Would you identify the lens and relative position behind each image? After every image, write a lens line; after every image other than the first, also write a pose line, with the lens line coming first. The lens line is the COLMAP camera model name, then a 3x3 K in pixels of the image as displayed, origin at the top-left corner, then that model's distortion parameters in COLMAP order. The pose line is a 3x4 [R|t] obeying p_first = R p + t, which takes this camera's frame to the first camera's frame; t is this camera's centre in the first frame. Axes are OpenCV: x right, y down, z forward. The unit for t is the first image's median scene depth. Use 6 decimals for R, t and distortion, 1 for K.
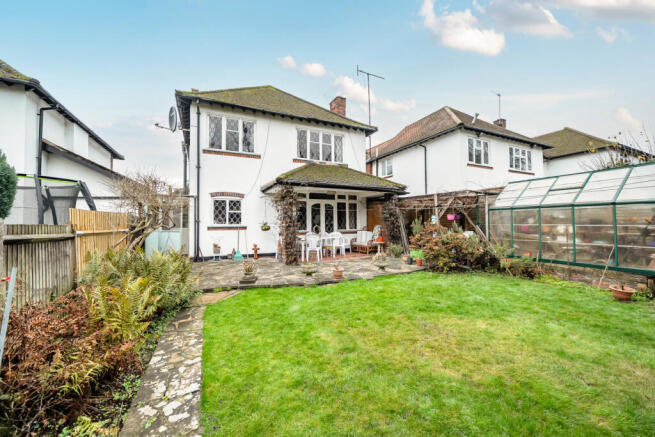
lens RADIAL K [[246.5, 0, 327.5], [0, 246.5, 218.5], [0, 0, 1]] dist [0.000310, -0.000033]
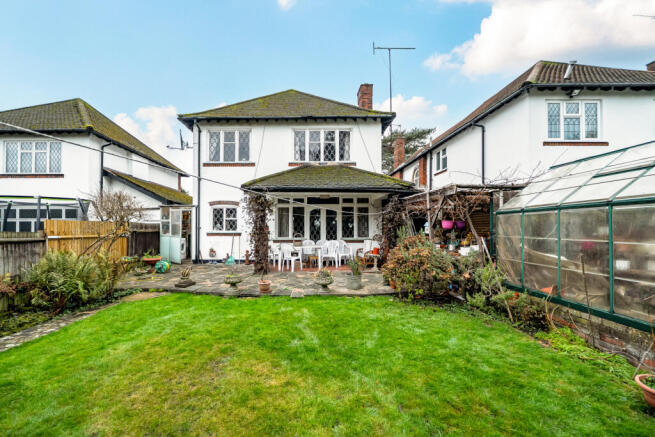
lens RADIAL K [[257.0, 0, 326.2], [0, 257.0, 227.2], [0, 0, 1]] dist [-0.001328, -0.000248]
pose [[0.903231, 0.005912, -0.429114, 0.469230], [0.000558, 0.999888, 0.014951, -0.008343], [0.429154, -0.013744, 0.903127, 0.177309]]
